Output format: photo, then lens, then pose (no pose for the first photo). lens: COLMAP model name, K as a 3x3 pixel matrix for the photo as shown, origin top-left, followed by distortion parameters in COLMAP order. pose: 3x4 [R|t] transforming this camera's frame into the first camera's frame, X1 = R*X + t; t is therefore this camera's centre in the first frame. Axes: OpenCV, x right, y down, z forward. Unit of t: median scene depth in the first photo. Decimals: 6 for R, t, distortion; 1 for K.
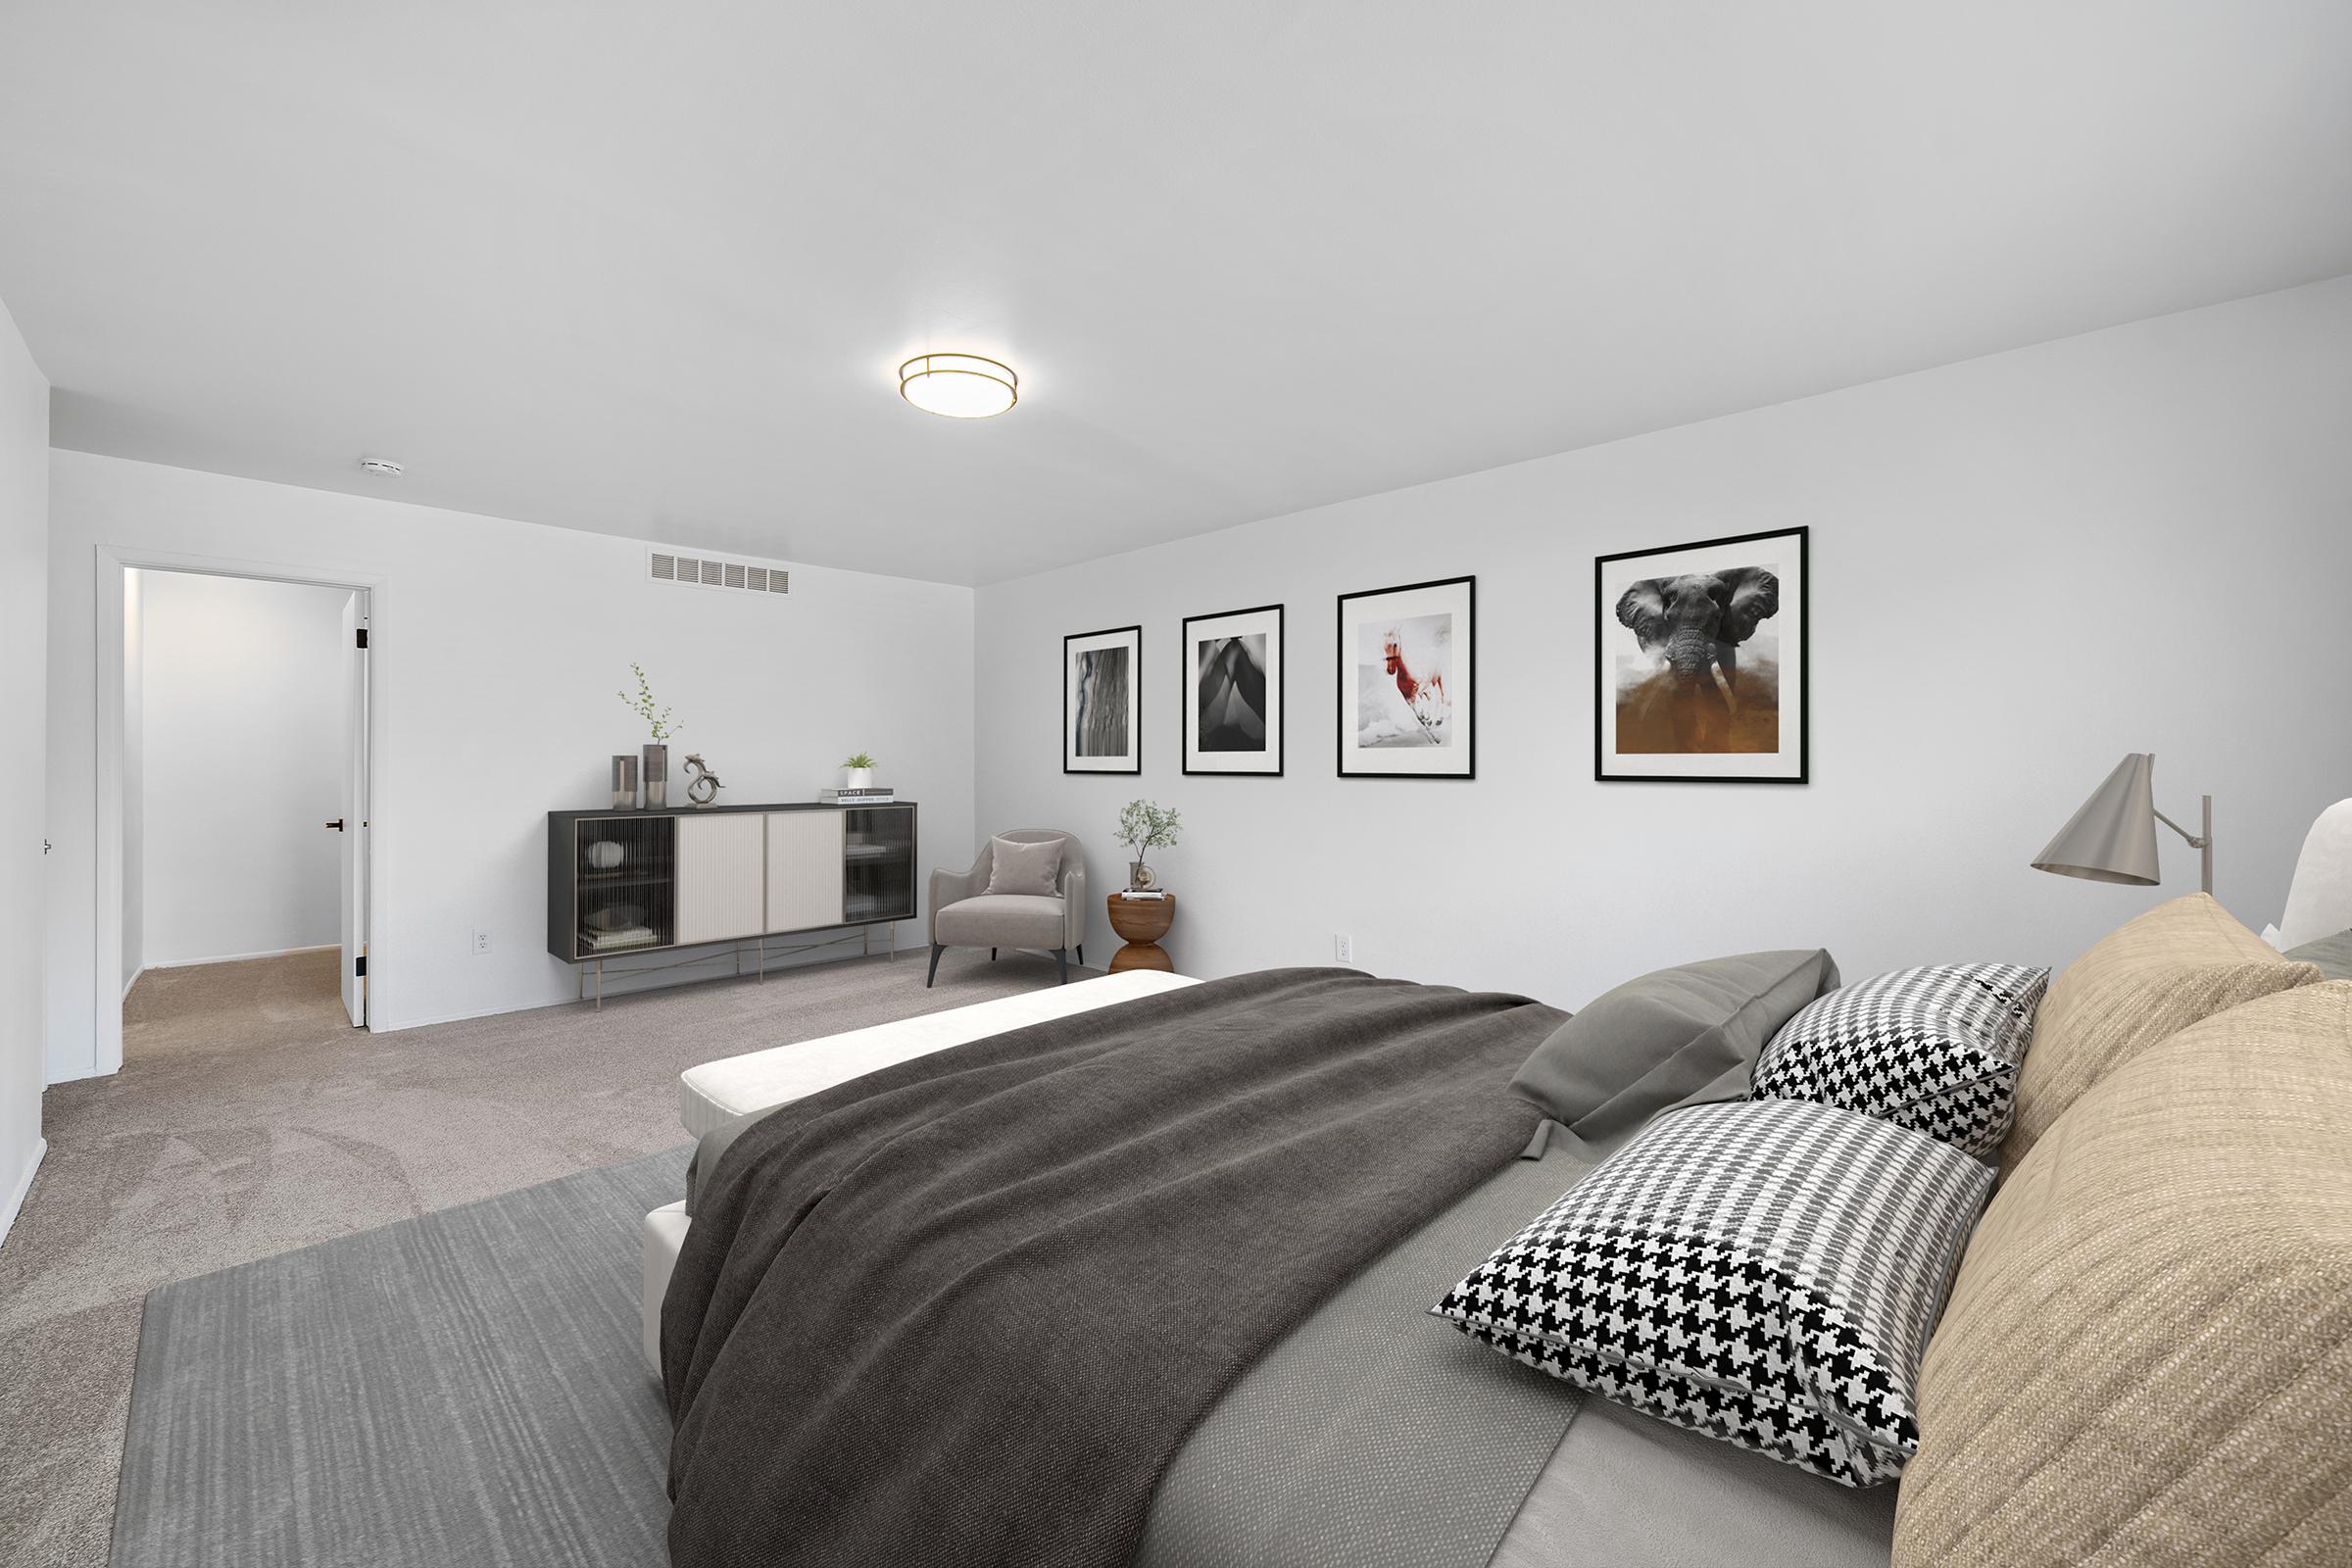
lens RADIAL K [[962.1, 0, 1178.7], [0, 962.1, 770.2], [0, 0, 1]] dist [-0.012031, 0.000102]
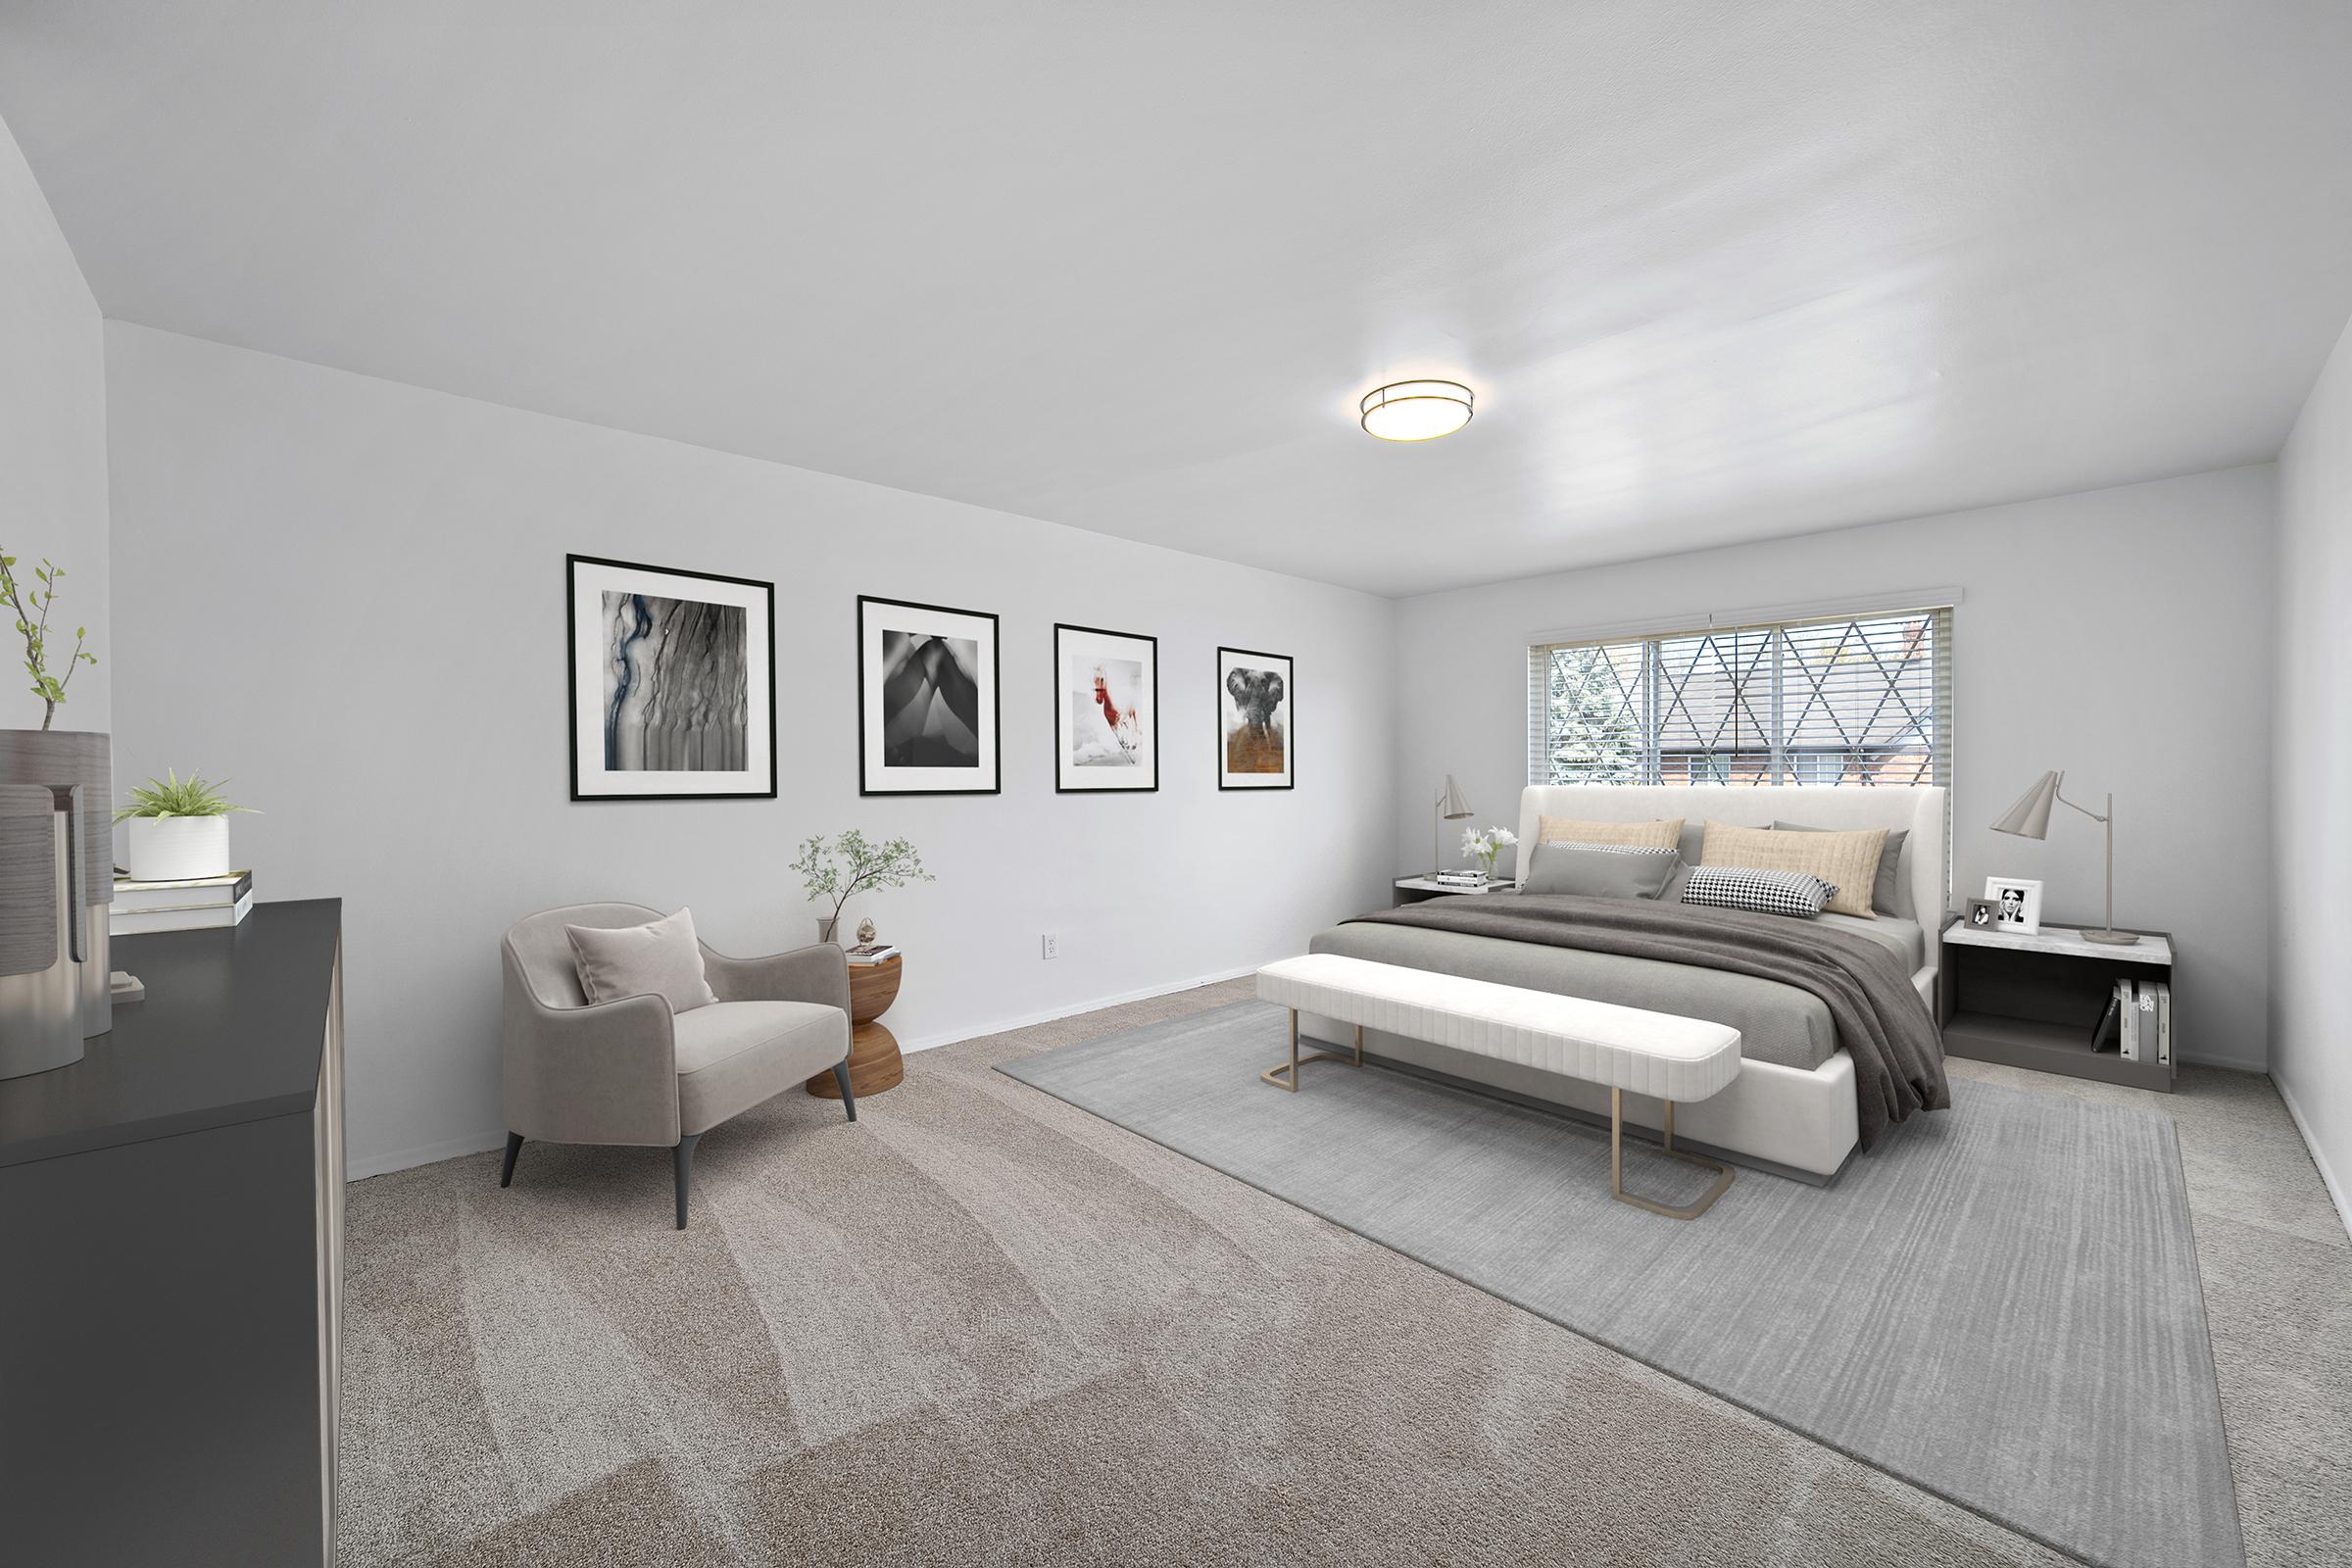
lens RADIAL K [[925.2, 0, 1166.0], [0, 925.2, 780.5], [0, 0, 1]] dist [-0.002540, -0.000836]
pose [[0.016254, -0.002357, 0.999865, -0.899284], [0.011665, 0.999930, 0.002167, -0.007626], [-0.999800, 0.011628, 0.016280, 0.896856]]
